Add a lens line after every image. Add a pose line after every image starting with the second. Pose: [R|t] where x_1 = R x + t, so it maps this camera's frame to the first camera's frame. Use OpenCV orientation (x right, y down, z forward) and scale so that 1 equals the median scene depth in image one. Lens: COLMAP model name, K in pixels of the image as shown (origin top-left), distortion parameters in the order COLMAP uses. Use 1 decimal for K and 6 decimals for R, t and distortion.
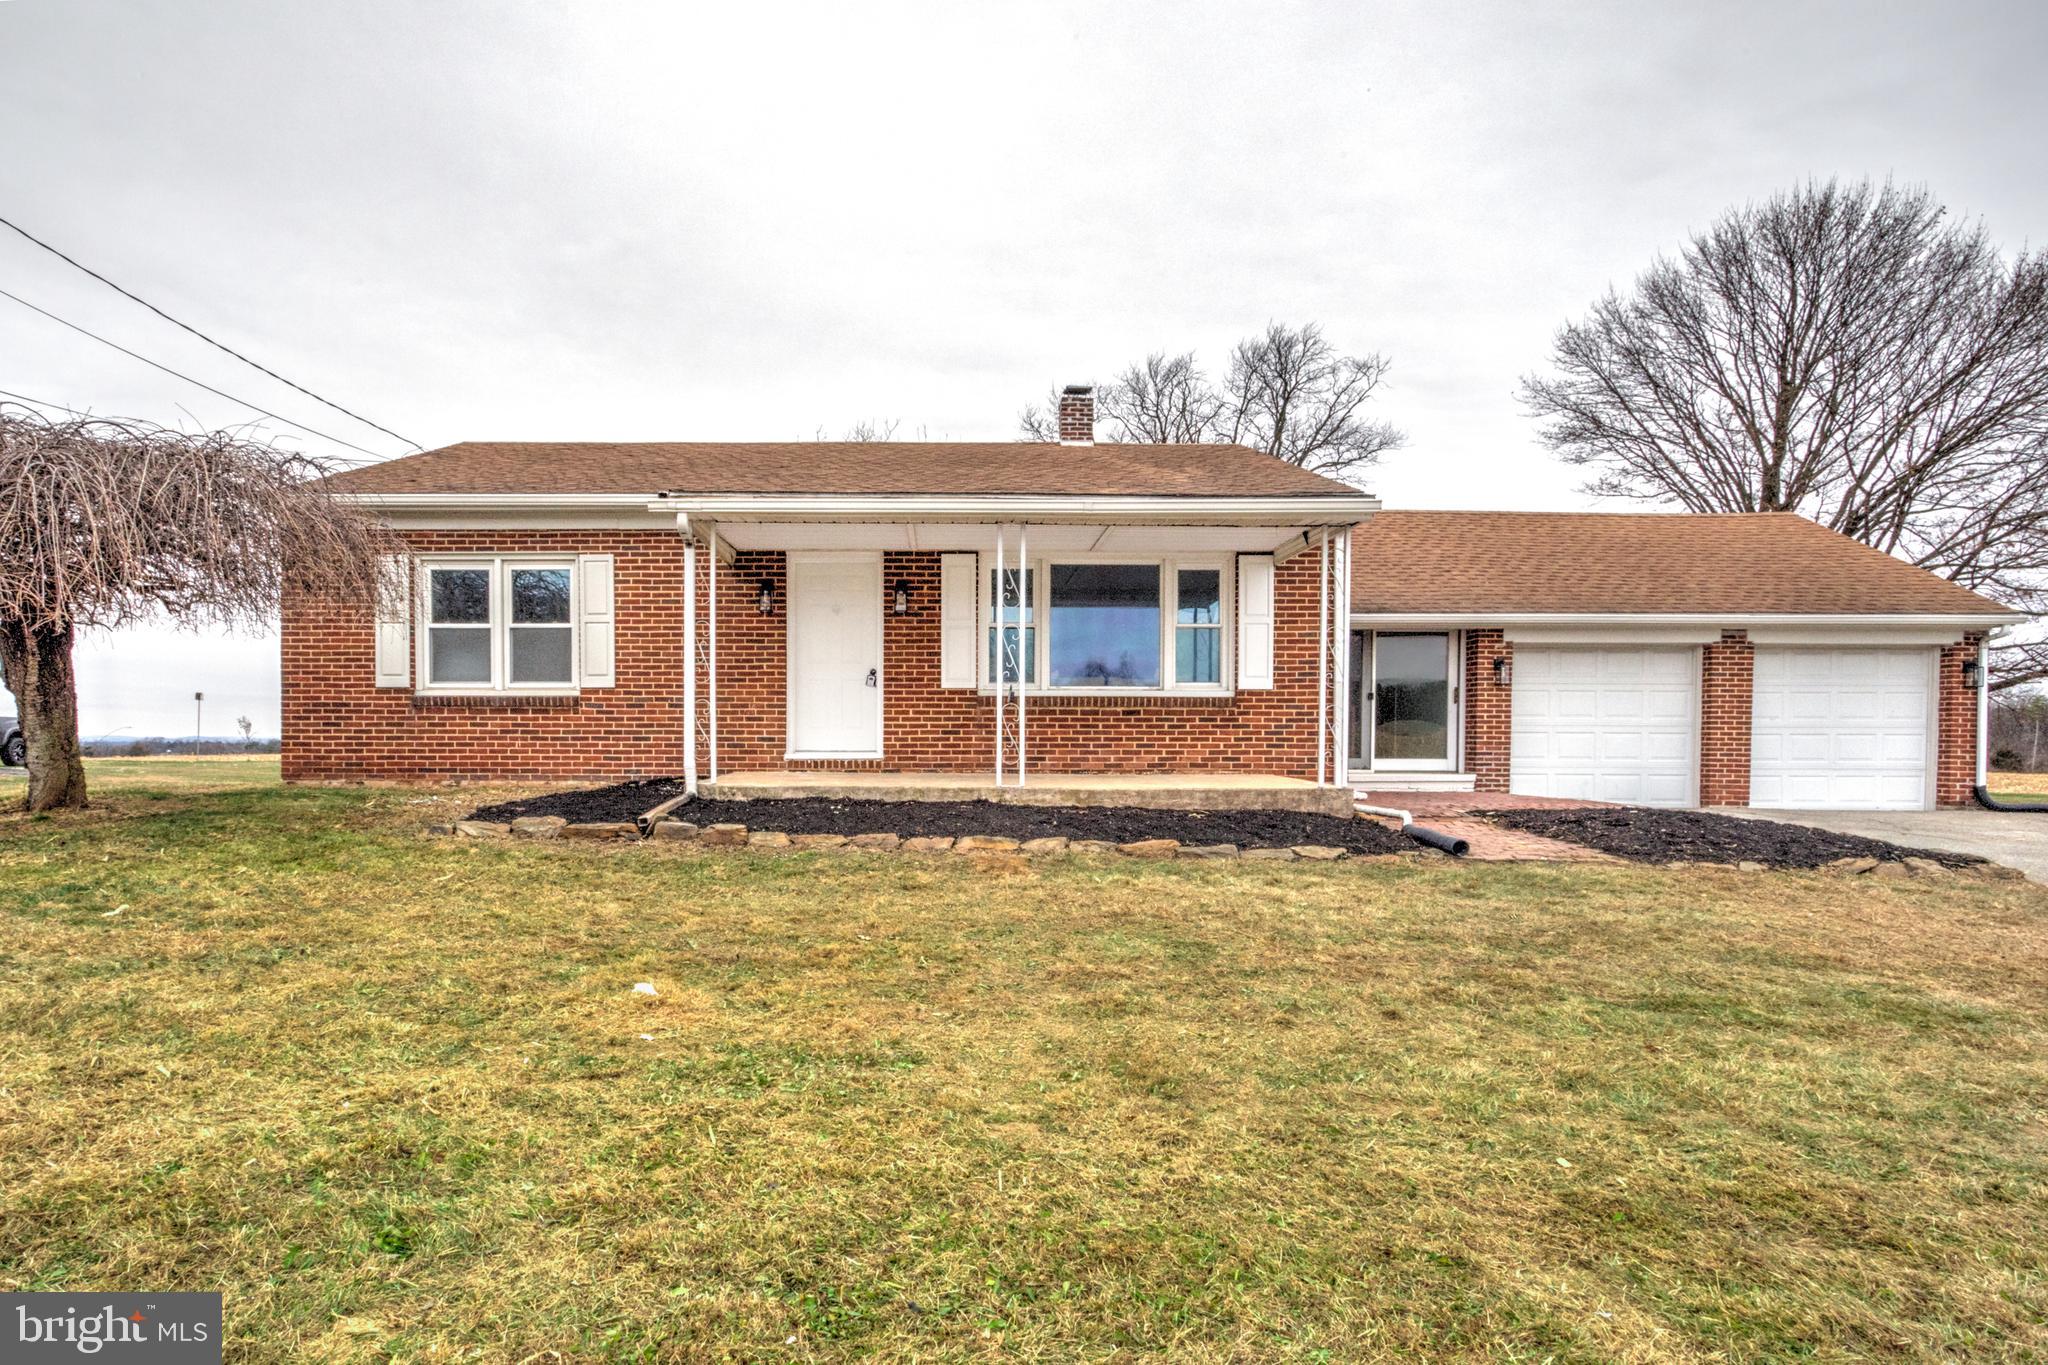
lens RADIAL K [[957.6, 0, 1025.9], [0, 957.6, 736.0], [0, 0, 1]] dist [-0.000462, 0.000210]
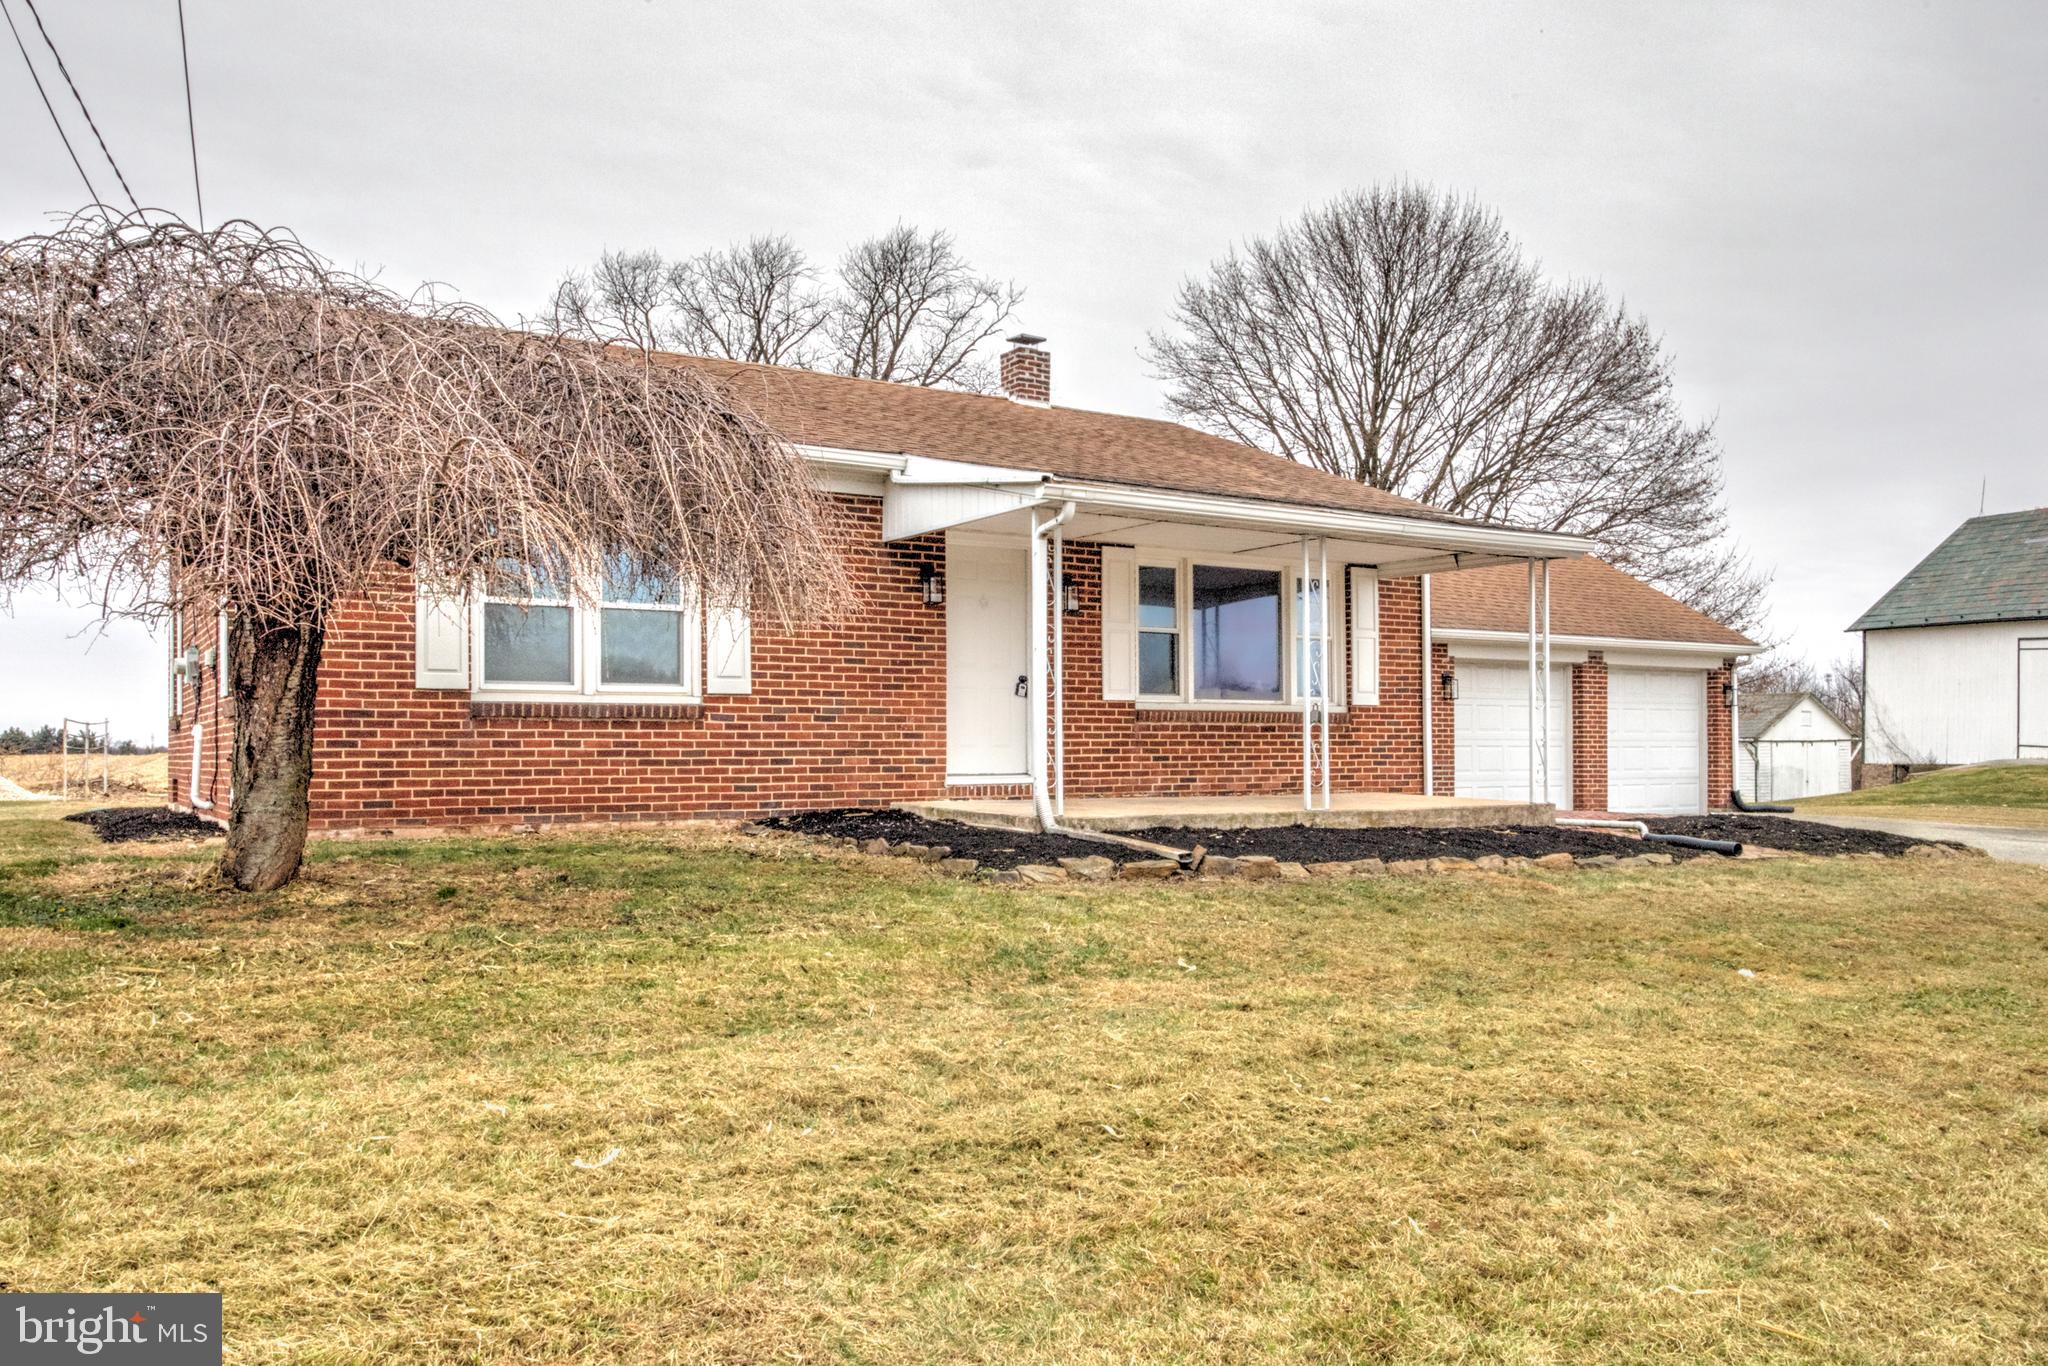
lens RADIAL K [[1346.8, 0, 1024.0], [0, 1346.8, 683.0], [0, 0, 1]] dist [0.004017, 0.001538]
pose [[0.873914, 0.019487, 0.485690, -0.737074], [0.001425, 0.999089, -0.042650, -0.013241], [-0.486079, 0.037965, 0.873090, -0.029393]]
